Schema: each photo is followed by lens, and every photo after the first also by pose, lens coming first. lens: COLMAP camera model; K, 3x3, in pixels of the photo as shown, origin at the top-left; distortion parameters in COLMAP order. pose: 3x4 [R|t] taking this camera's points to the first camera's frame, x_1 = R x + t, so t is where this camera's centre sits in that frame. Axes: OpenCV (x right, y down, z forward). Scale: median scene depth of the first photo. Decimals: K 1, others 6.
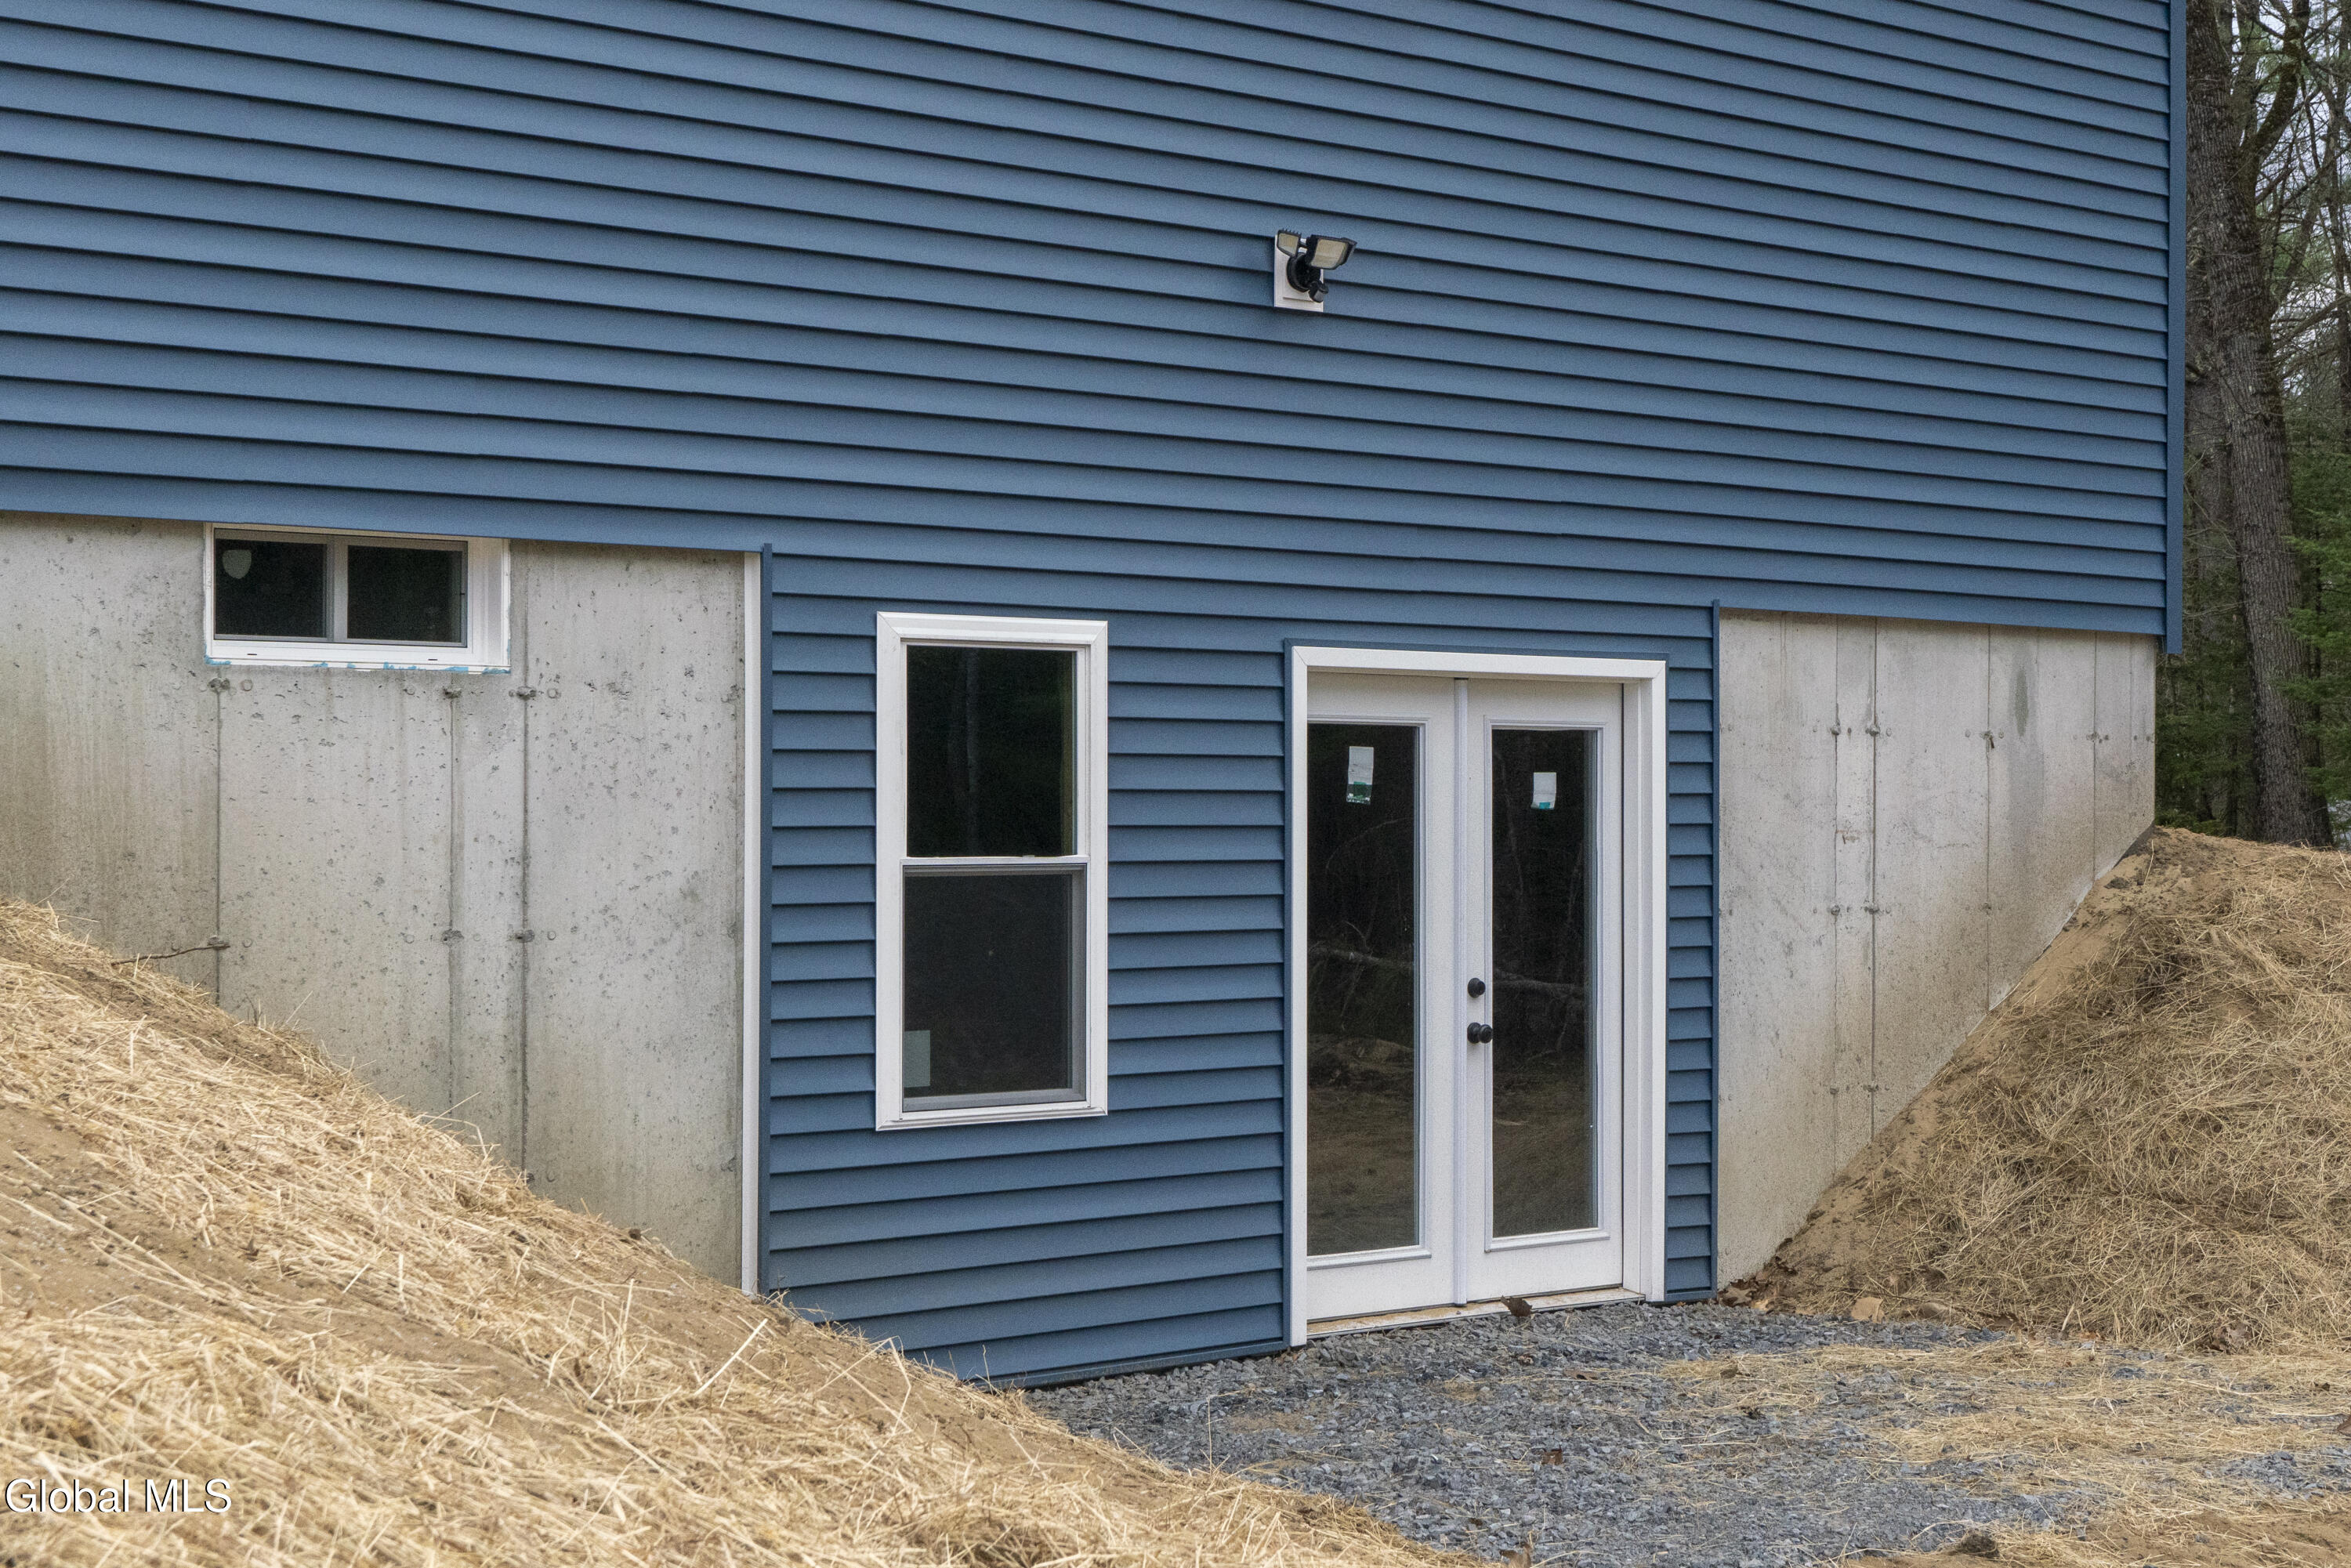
lens RADIAL K [[3483.9, 0, 1175.5], [0, 3483.9, 784.0], [0, 0, 1]] dist [-0.028142, 0.034573]
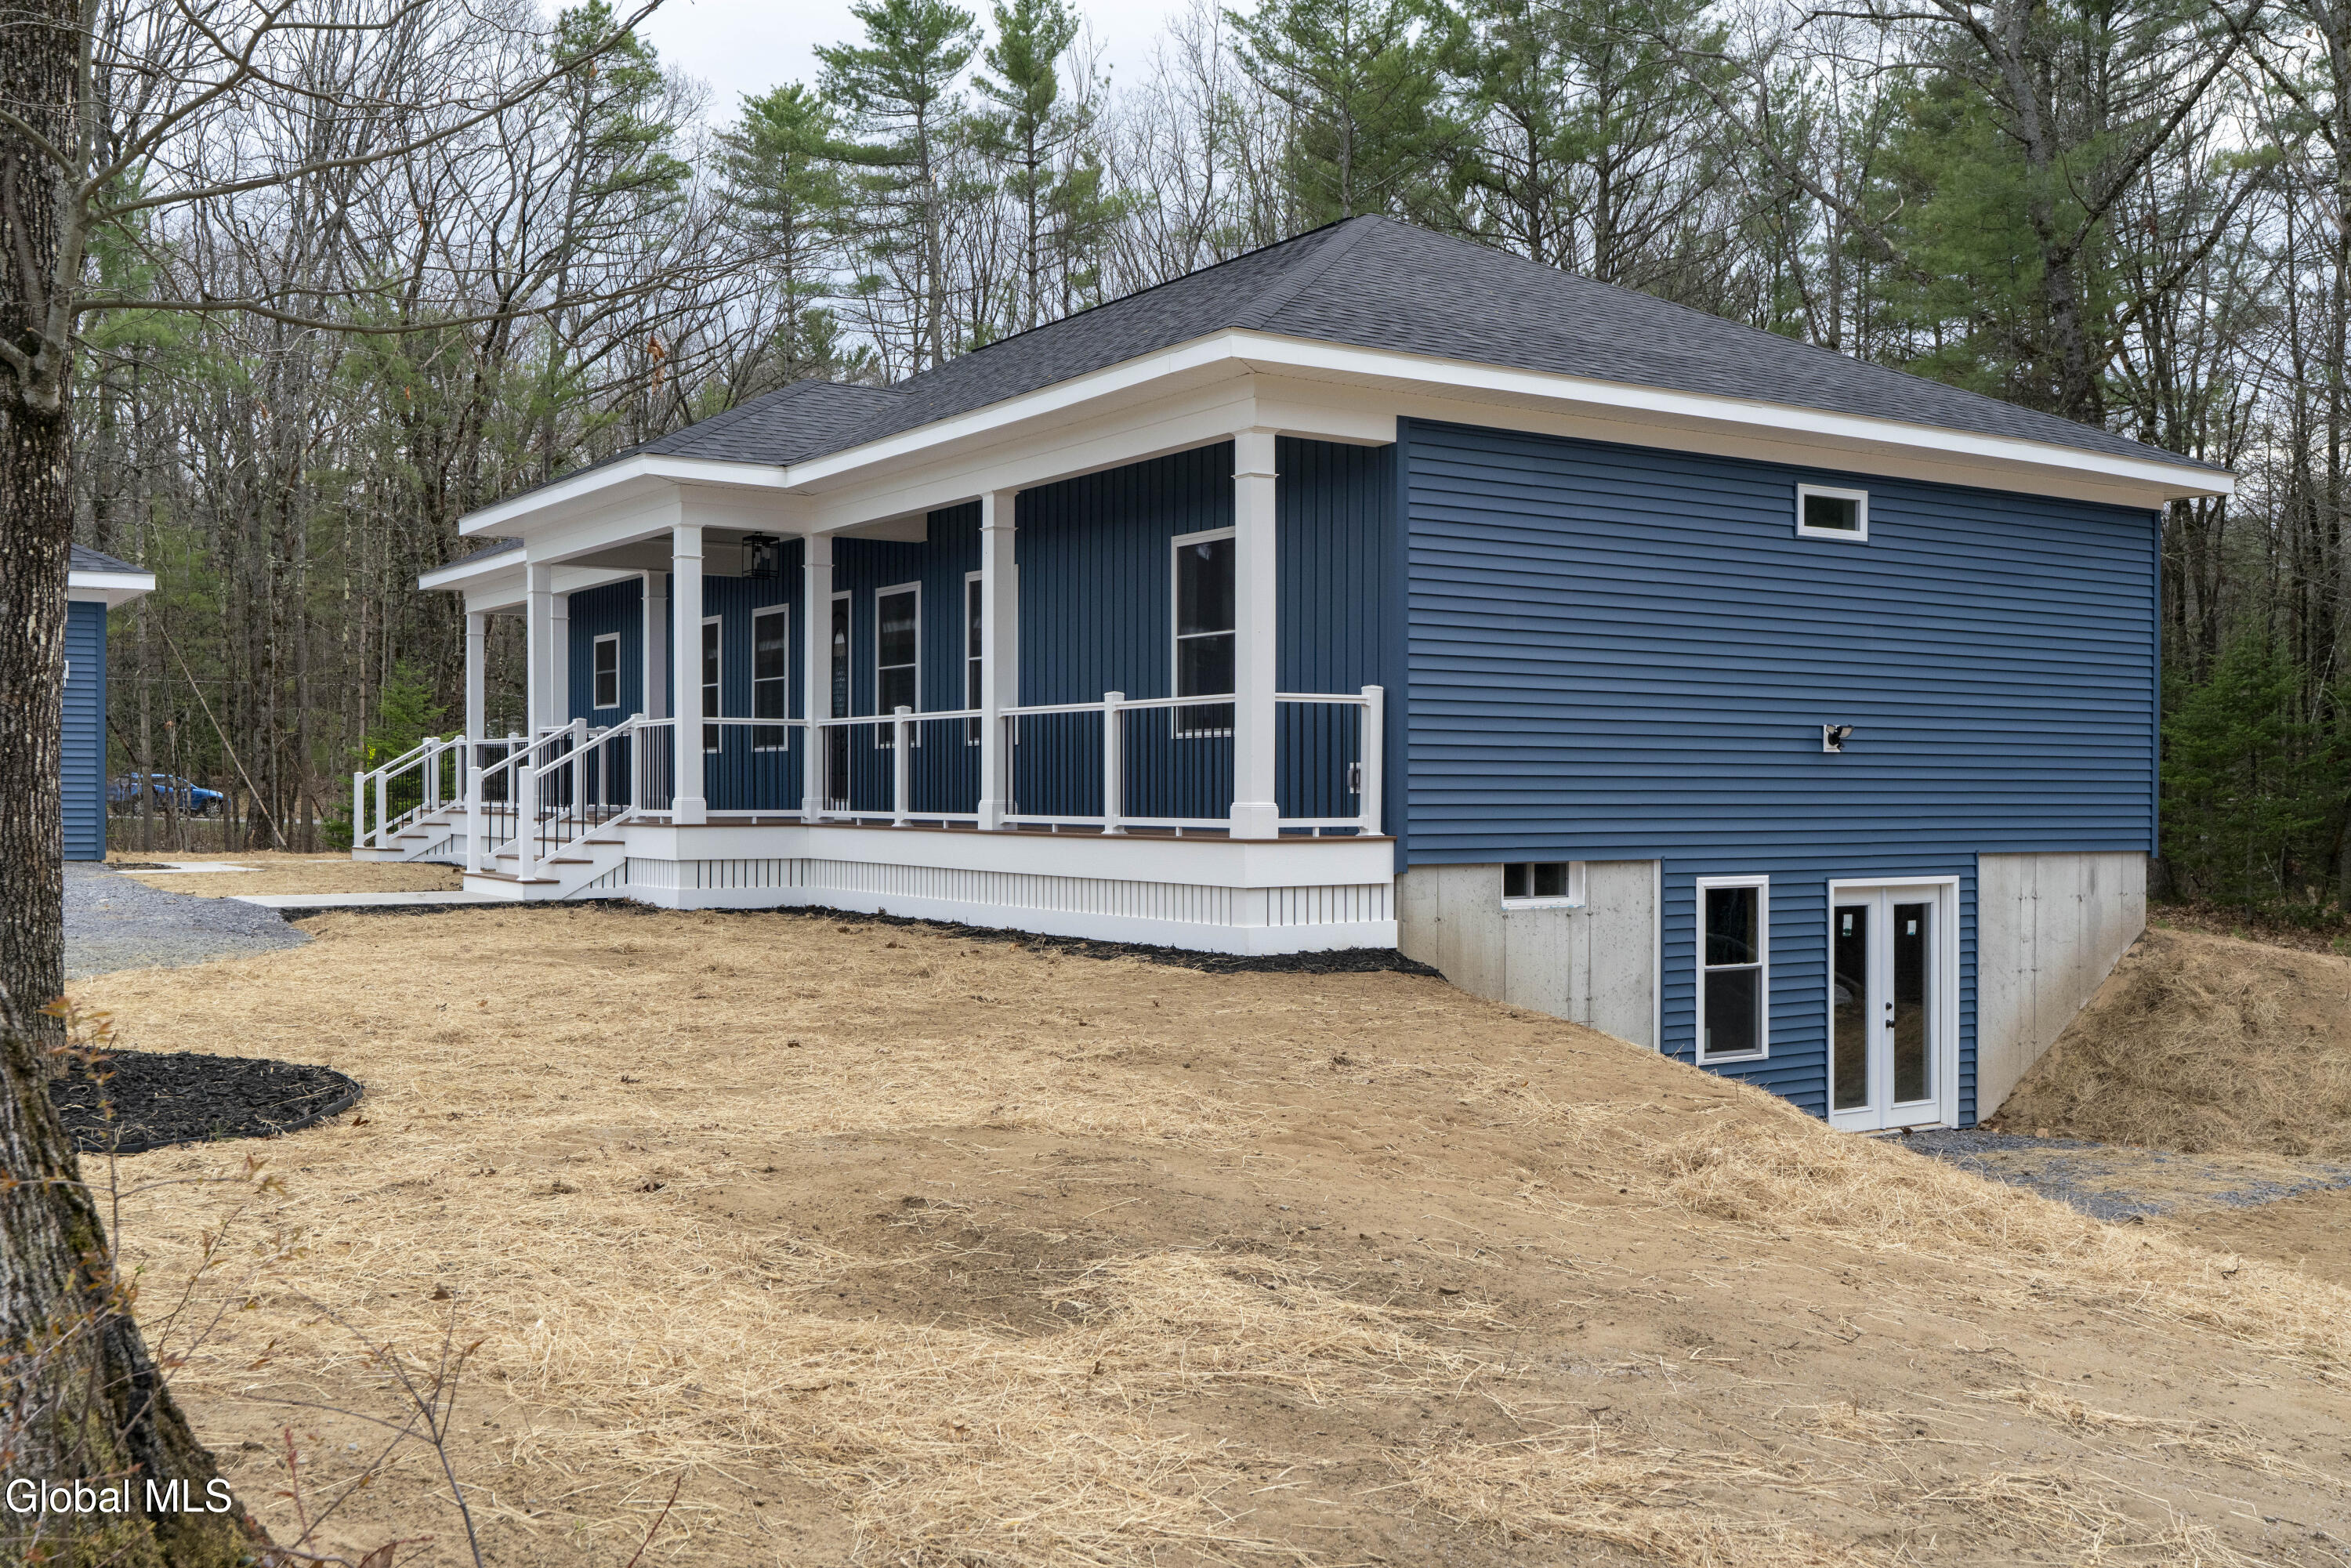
lens RADIAL K [[2185.2, 0, 1175.5], [0, 2185.2, 784.0], [0, 0, 1]] dist [0.004533, 0.007384]
pose [[0.996400, -0.000454, -0.084780, -0.295192], [0.000920, 0.999985, 0.005456, -0.112412], [0.084776, -0.005514, 0.996385, -0.638971]]
